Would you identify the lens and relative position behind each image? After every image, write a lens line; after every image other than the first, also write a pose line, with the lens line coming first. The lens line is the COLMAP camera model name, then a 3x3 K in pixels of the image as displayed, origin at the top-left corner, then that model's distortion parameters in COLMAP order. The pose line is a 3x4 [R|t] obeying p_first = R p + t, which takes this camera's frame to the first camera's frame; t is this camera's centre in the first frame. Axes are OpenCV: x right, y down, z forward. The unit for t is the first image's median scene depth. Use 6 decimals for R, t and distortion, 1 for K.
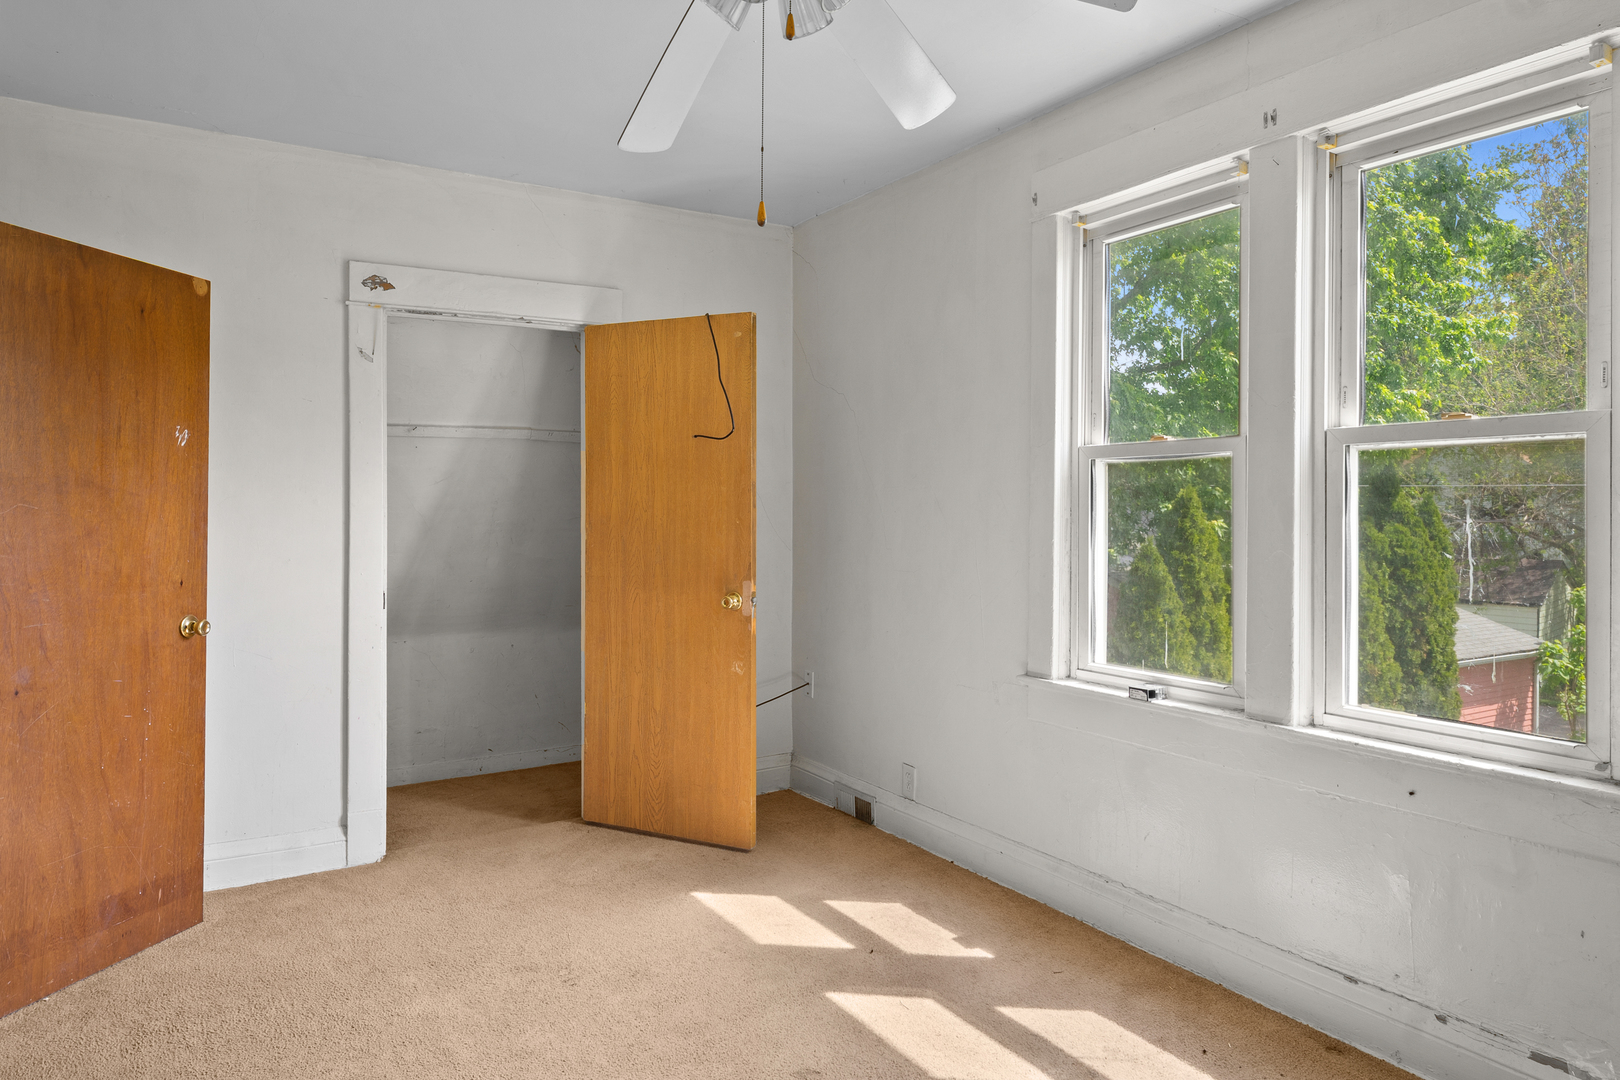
lens RADIAL K [[1035.0, 0, 793.6], [0, 1035.0, 492.6], [0, 0, 1]] dist [0.026474, -0.025038]
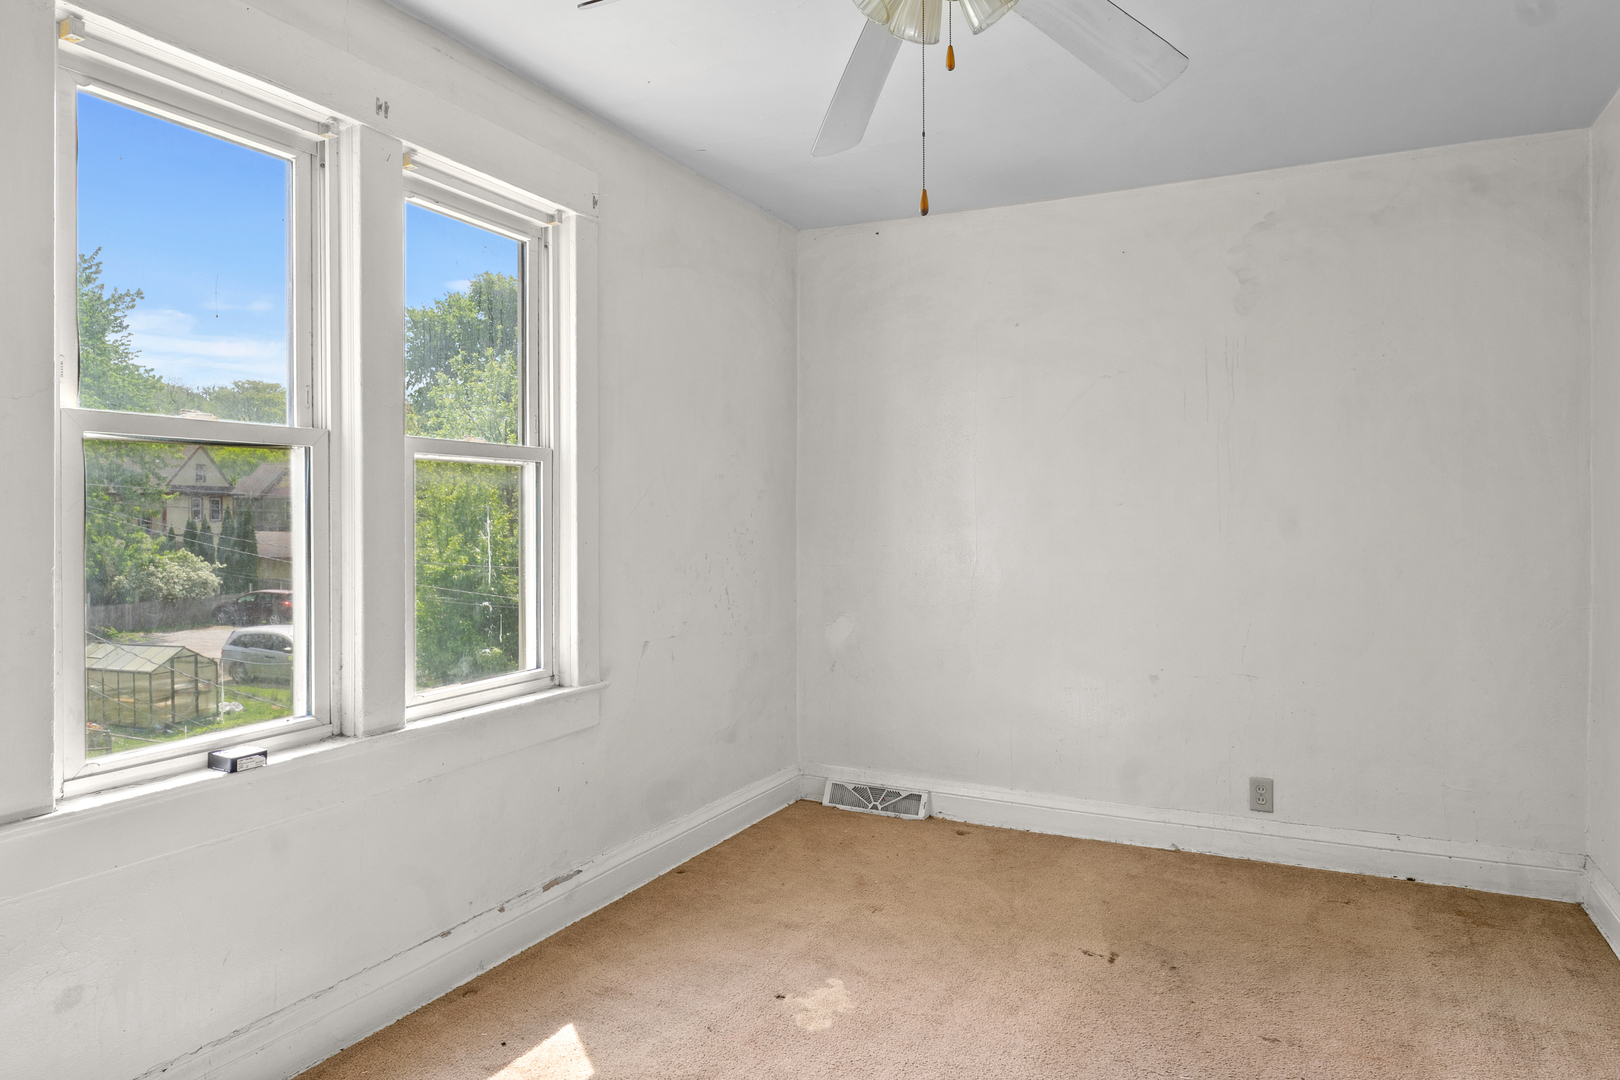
lens RADIAL K [[1035.0, 0, 793.6], [0, 1035.0, 492.6], [0, 0, 1]] dist [0.026474, -0.025038]
pose [[-0.536375, 0.020701, 0.843726, -0.629693], [-0.008898, 0.999505, -0.030180, 0.024908], [-0.843933, -0.023695, -0.535925, 1.321341]]
